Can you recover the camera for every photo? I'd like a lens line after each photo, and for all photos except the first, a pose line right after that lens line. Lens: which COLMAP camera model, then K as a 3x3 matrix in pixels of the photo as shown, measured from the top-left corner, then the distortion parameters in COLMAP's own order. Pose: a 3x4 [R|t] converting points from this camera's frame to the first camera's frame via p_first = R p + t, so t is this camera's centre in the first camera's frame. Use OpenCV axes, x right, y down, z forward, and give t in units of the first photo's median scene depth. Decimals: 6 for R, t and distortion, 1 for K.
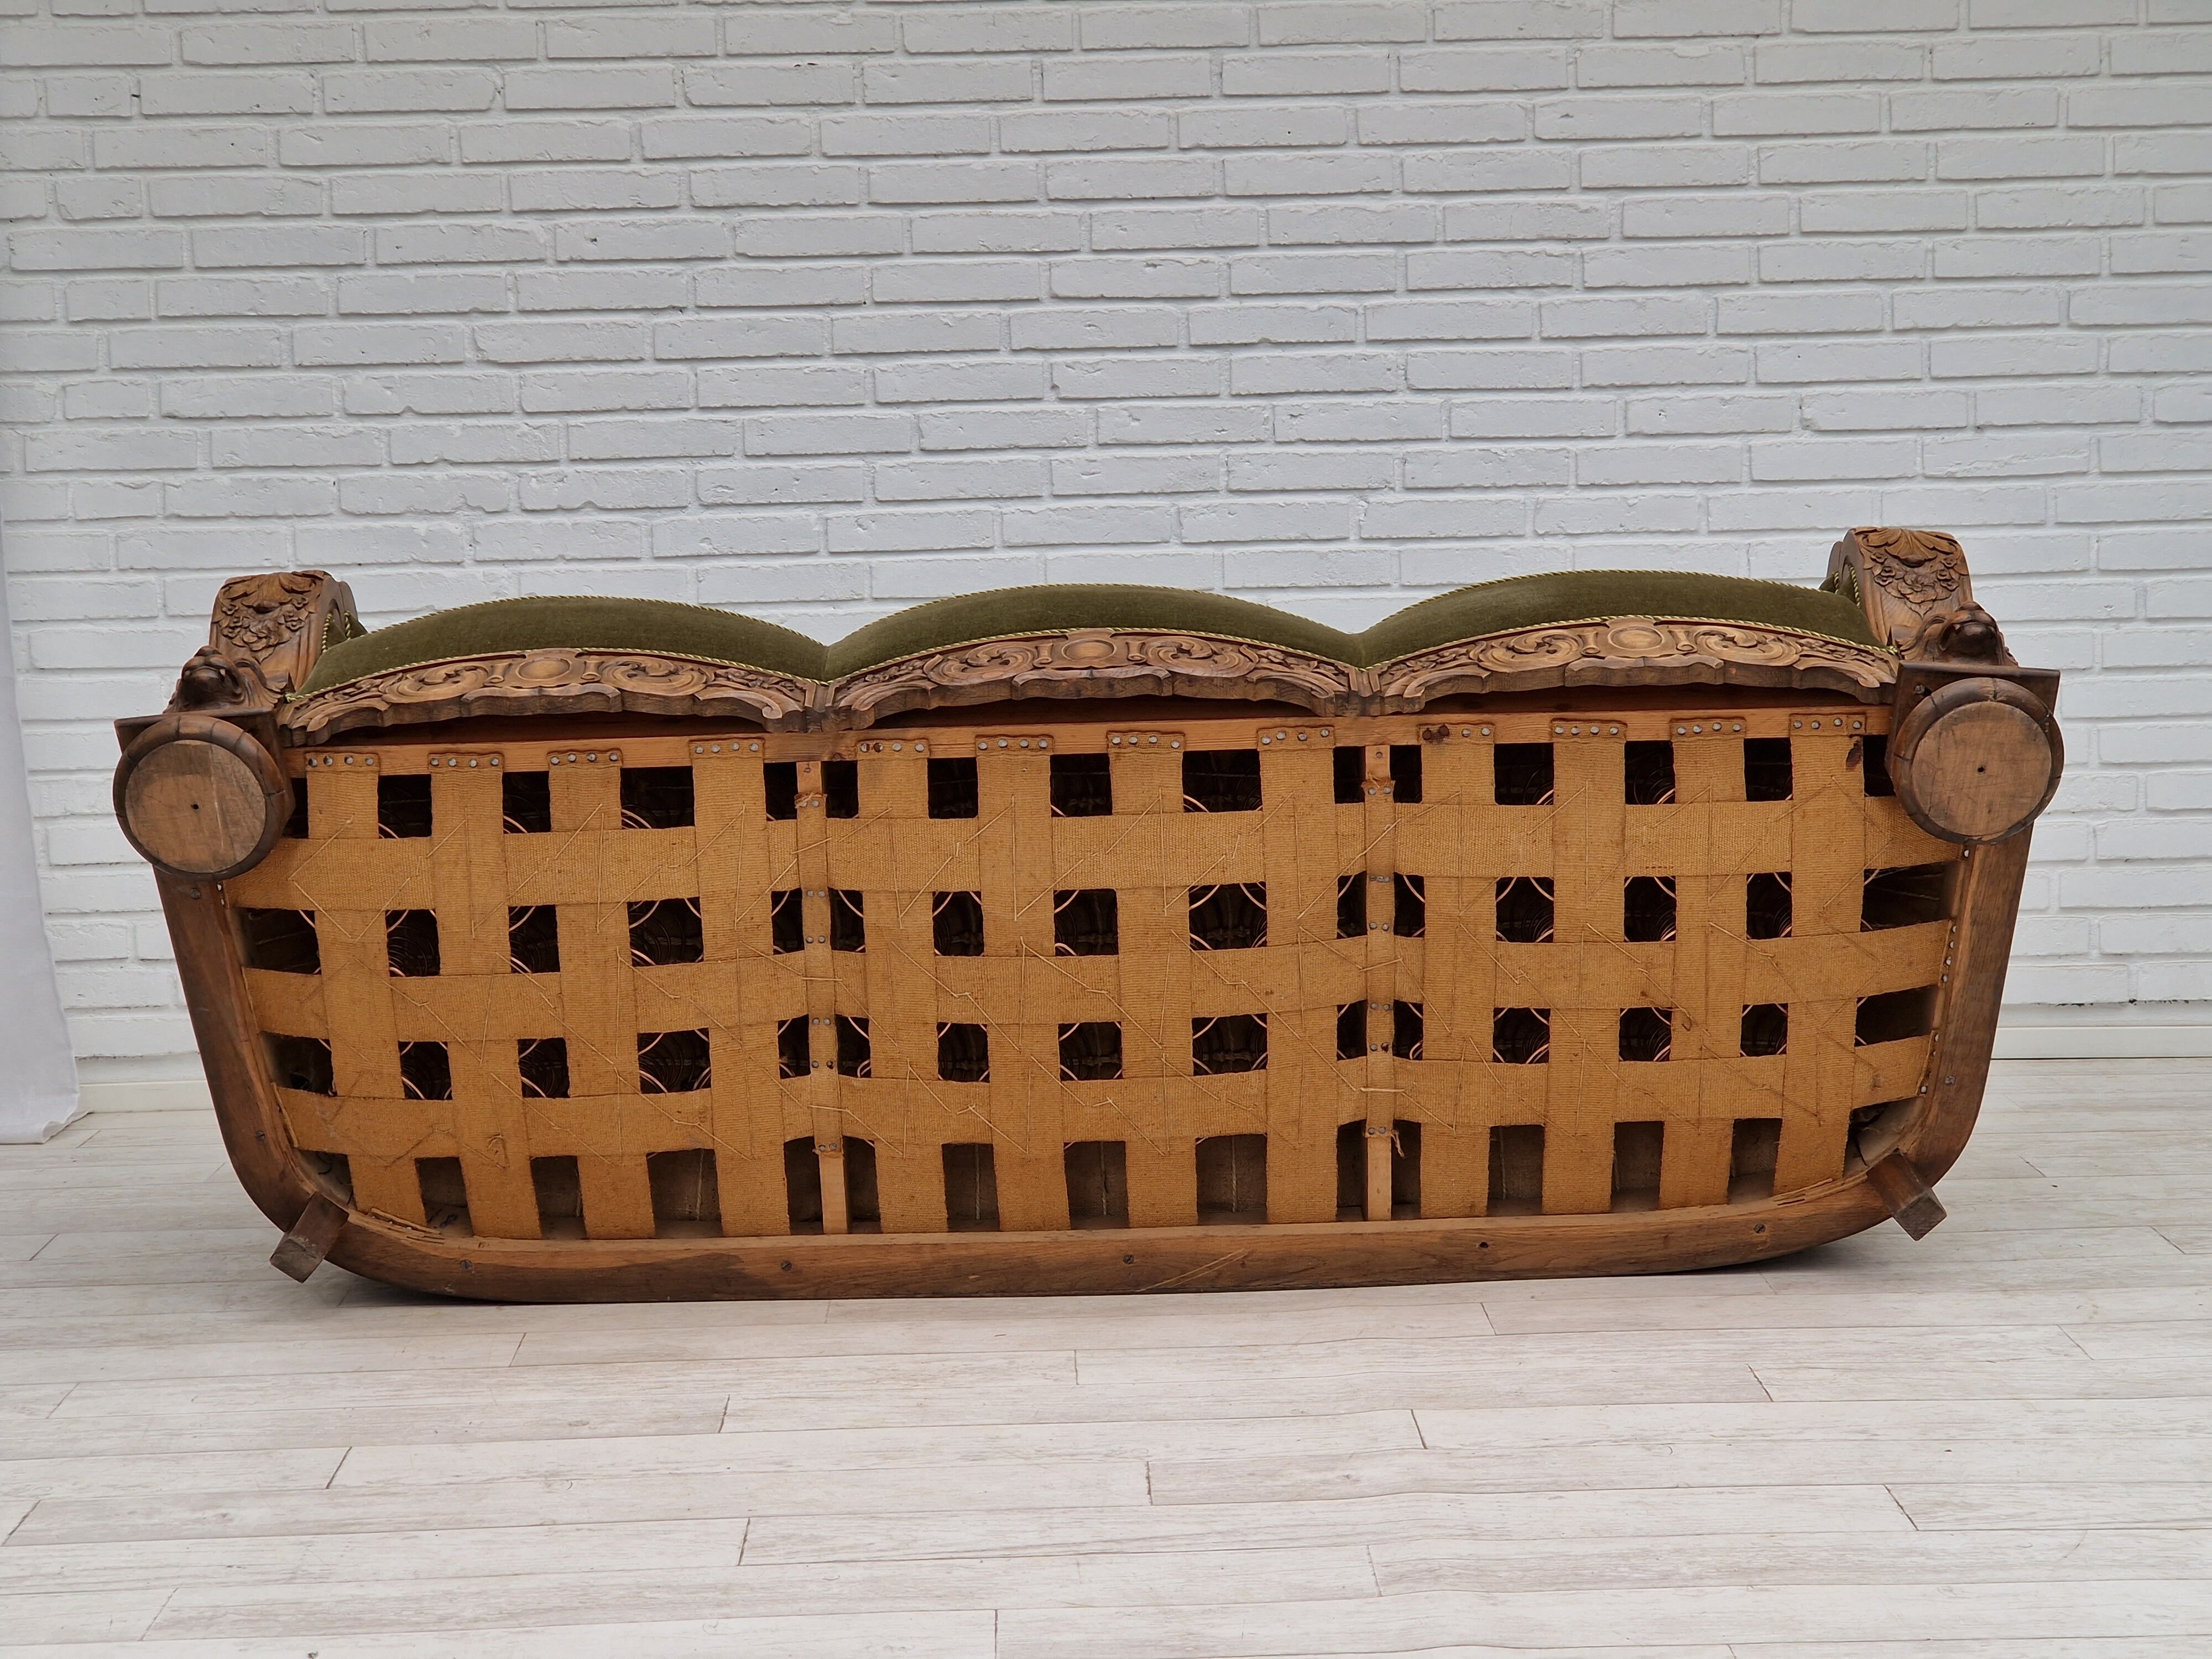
lens RADIAL K [[4263.7, 0, 1163.4], [0, 4263.7, 830.2], [0, 0, 1]] dist [0.099098, 0.000000]
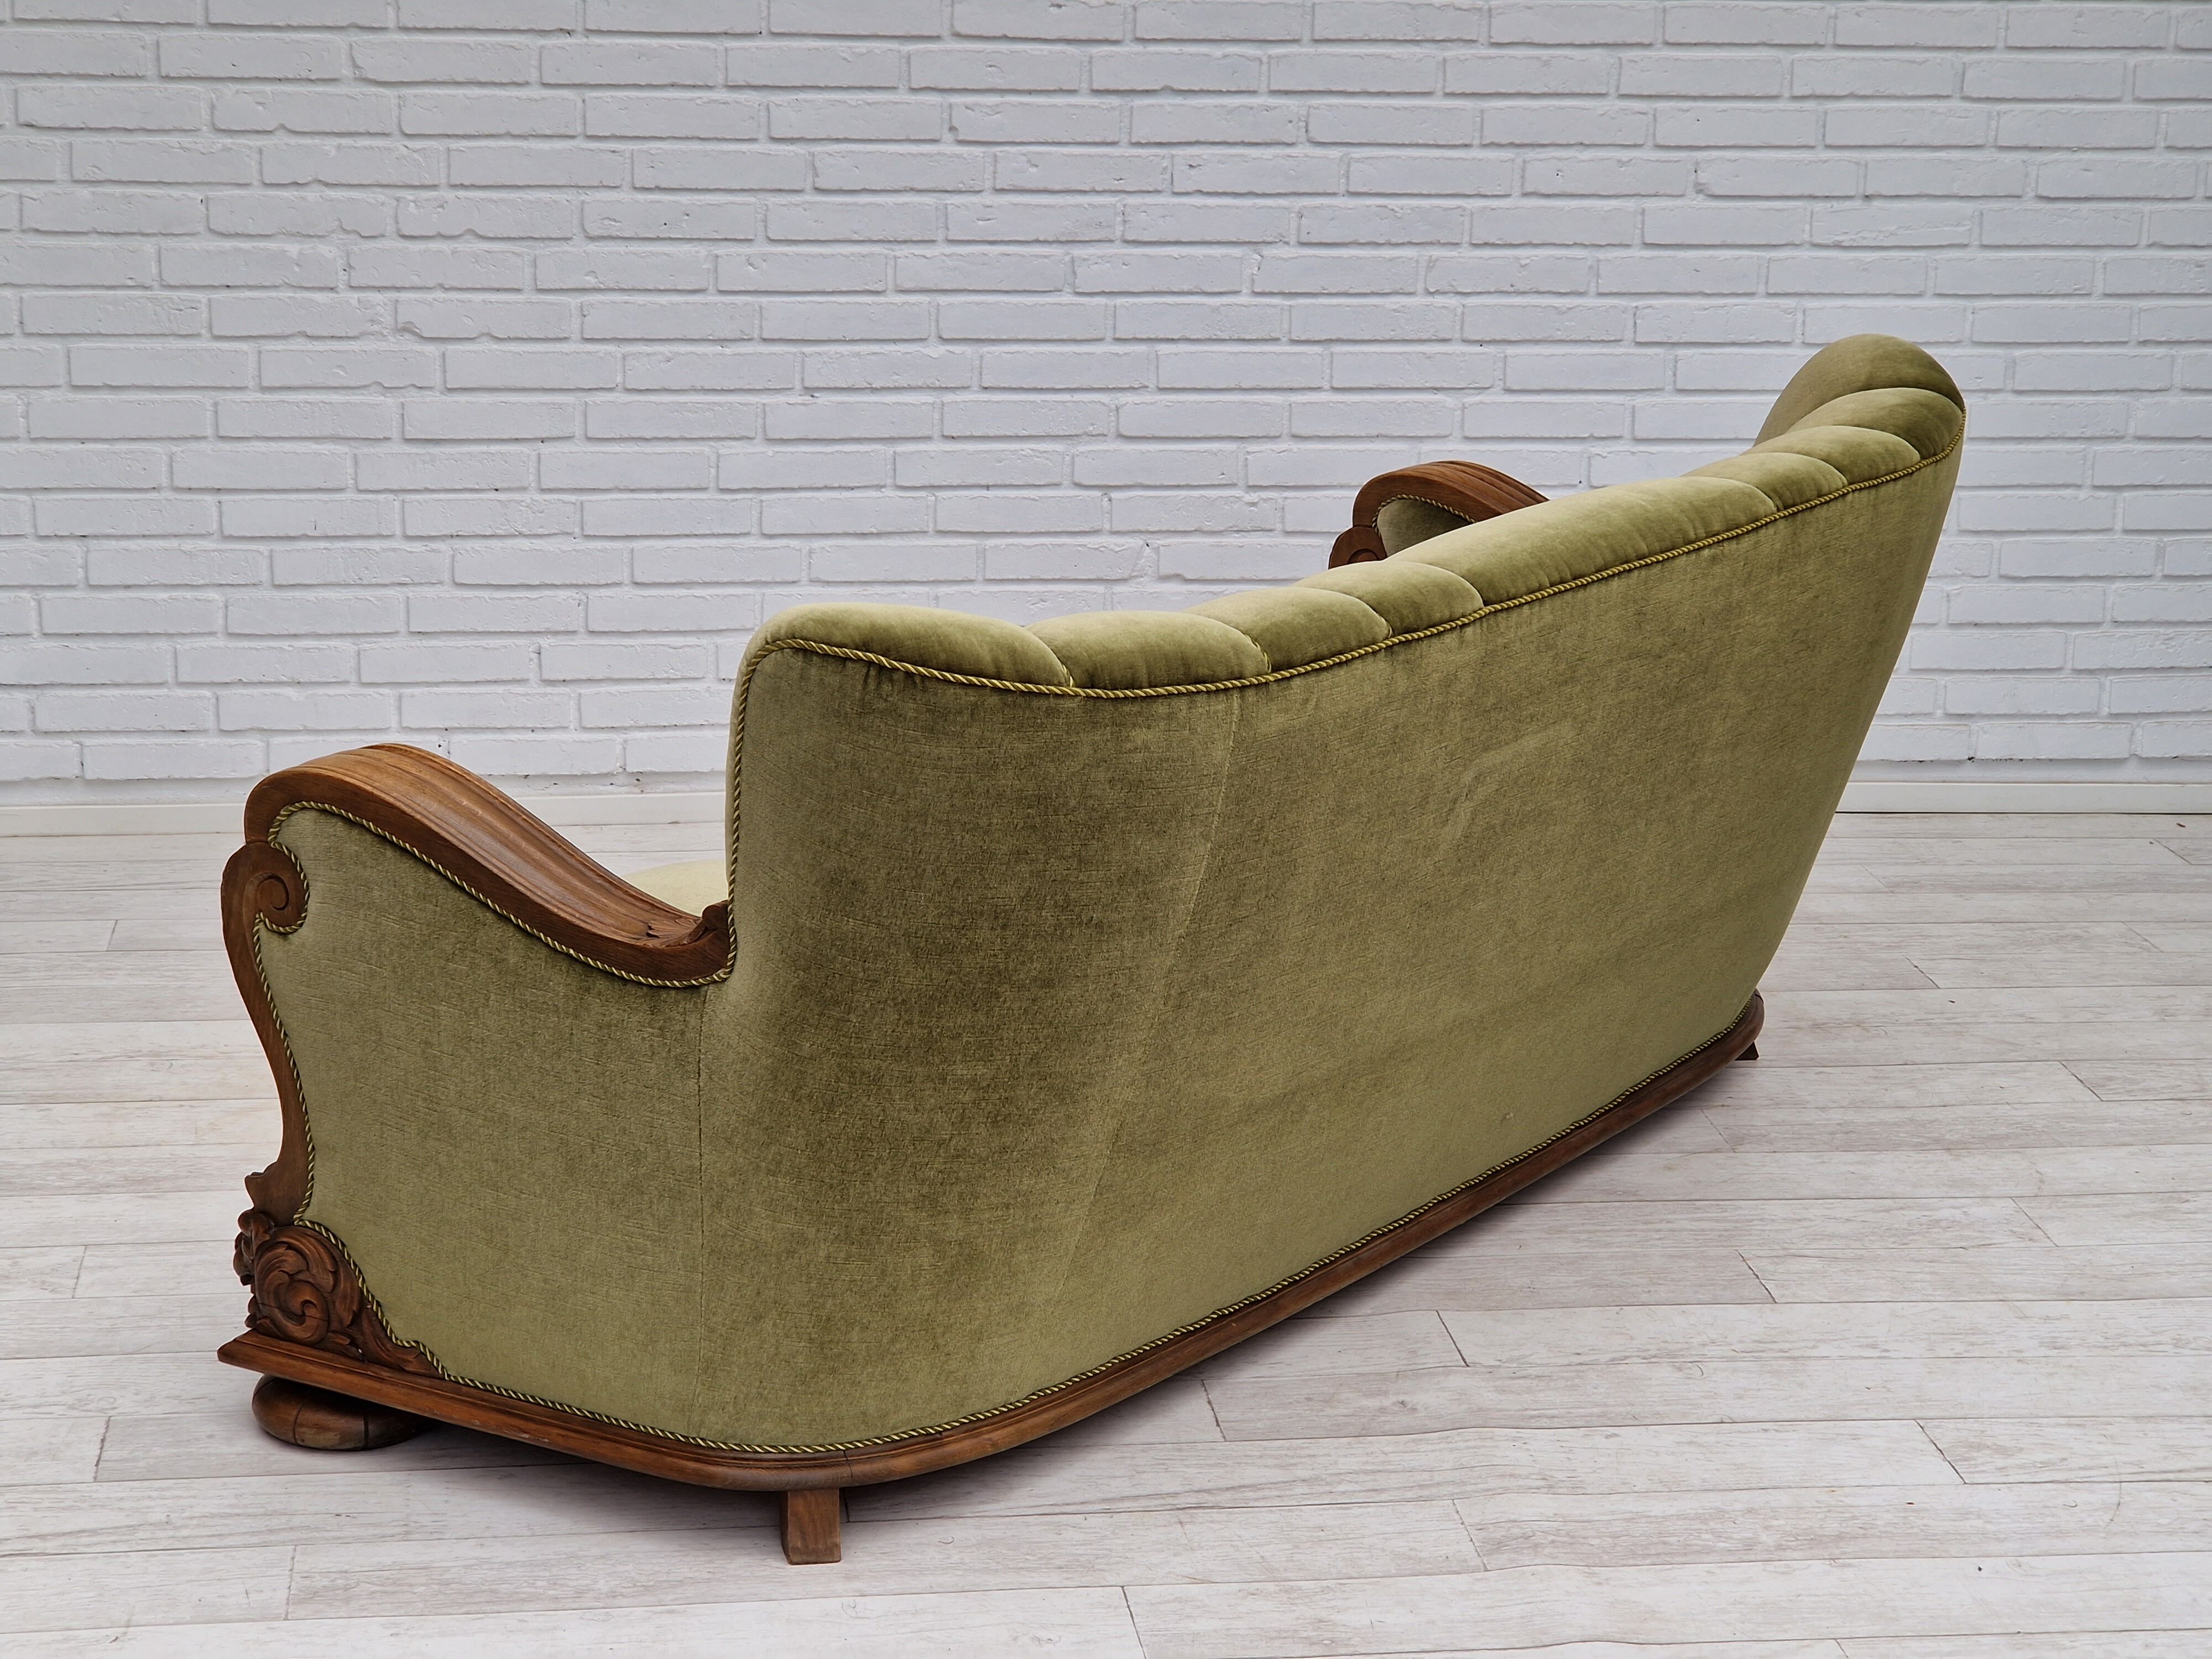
lens RADIAL K [[4263.7, 0, 1112.6], [0, 4263.7, 862.0], [0, 0, 1]] dist [0.099098, 0.000000]
pose [[0.993507, 0.015837, 0.112663, -0.097028], [-0.033300, 0.987376, 0.154857, -0.090889], [-0.108788, -0.157603, 0.981492, 0.008904]]
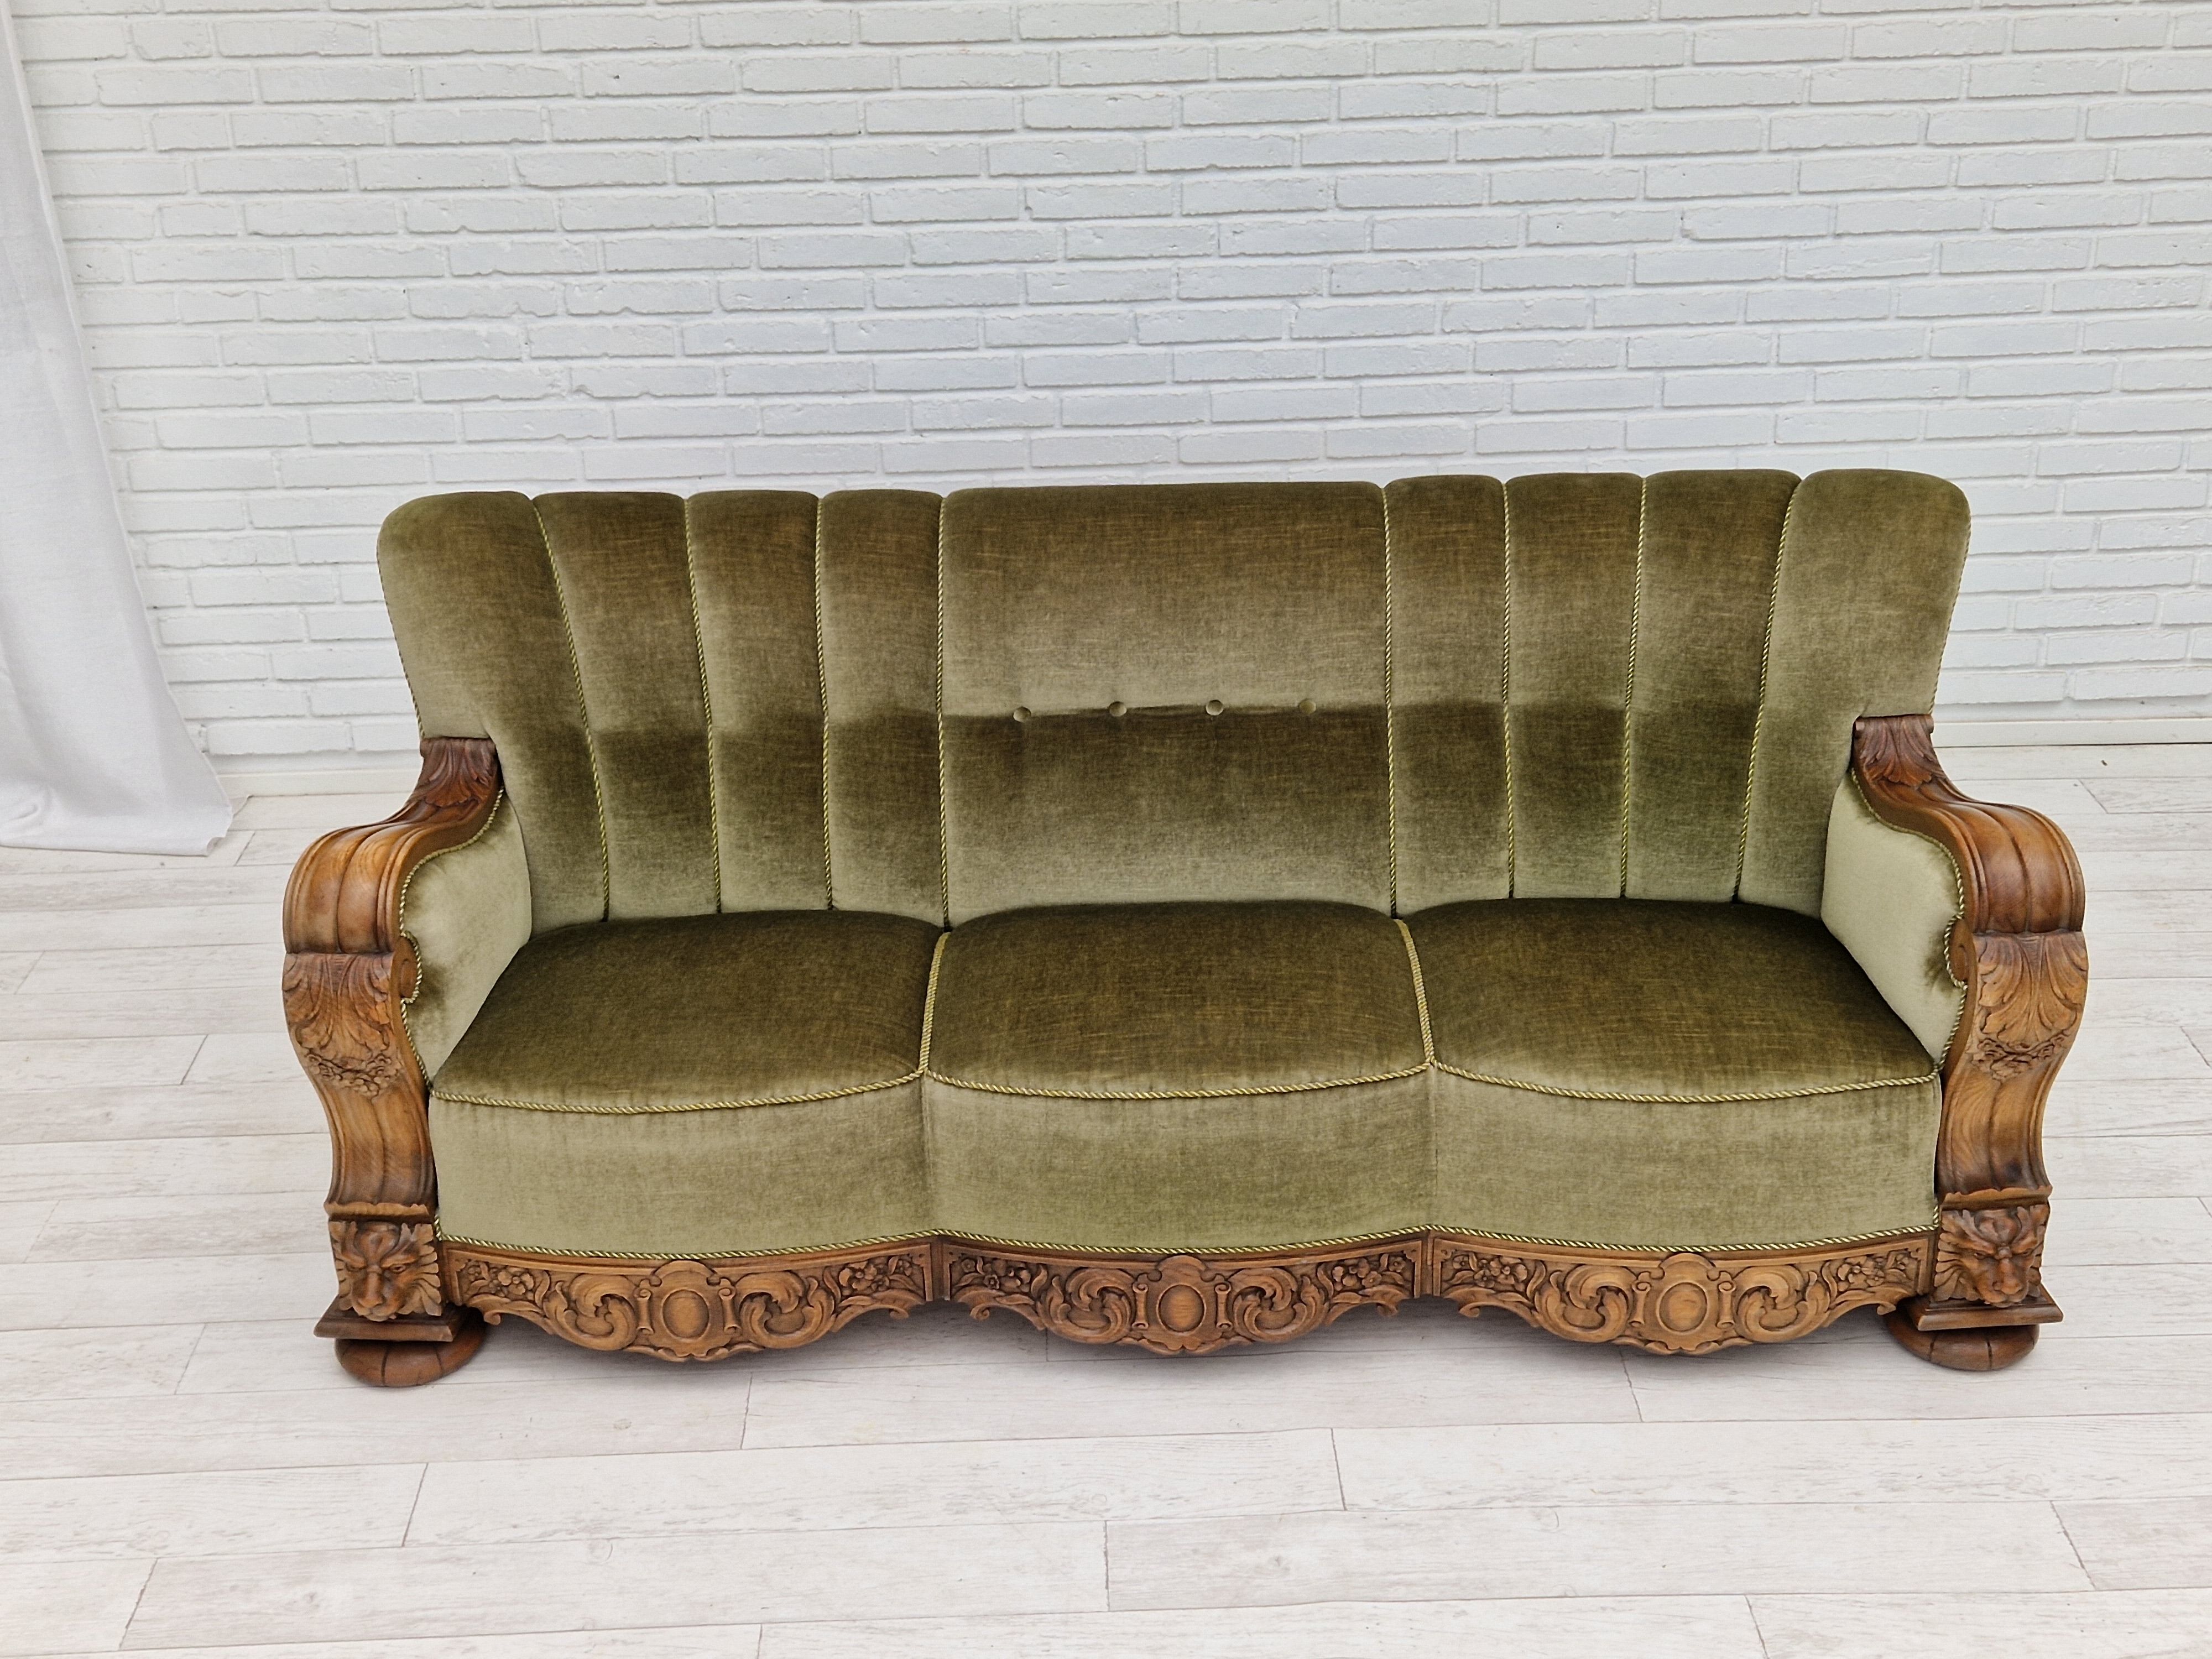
lens RADIAL K [[2891.8, 0, 1089.0], [0, 2891.8, 853.7], [0, 0, 1]] dist [0.096860, 0.000000]
pose [[0.999940, 0.002925, -0.010548, -0.000371], [0.000596, 0.947672, 0.319244, -0.188851], [0.010930, -0.319231, 0.947614, 0.209140]]
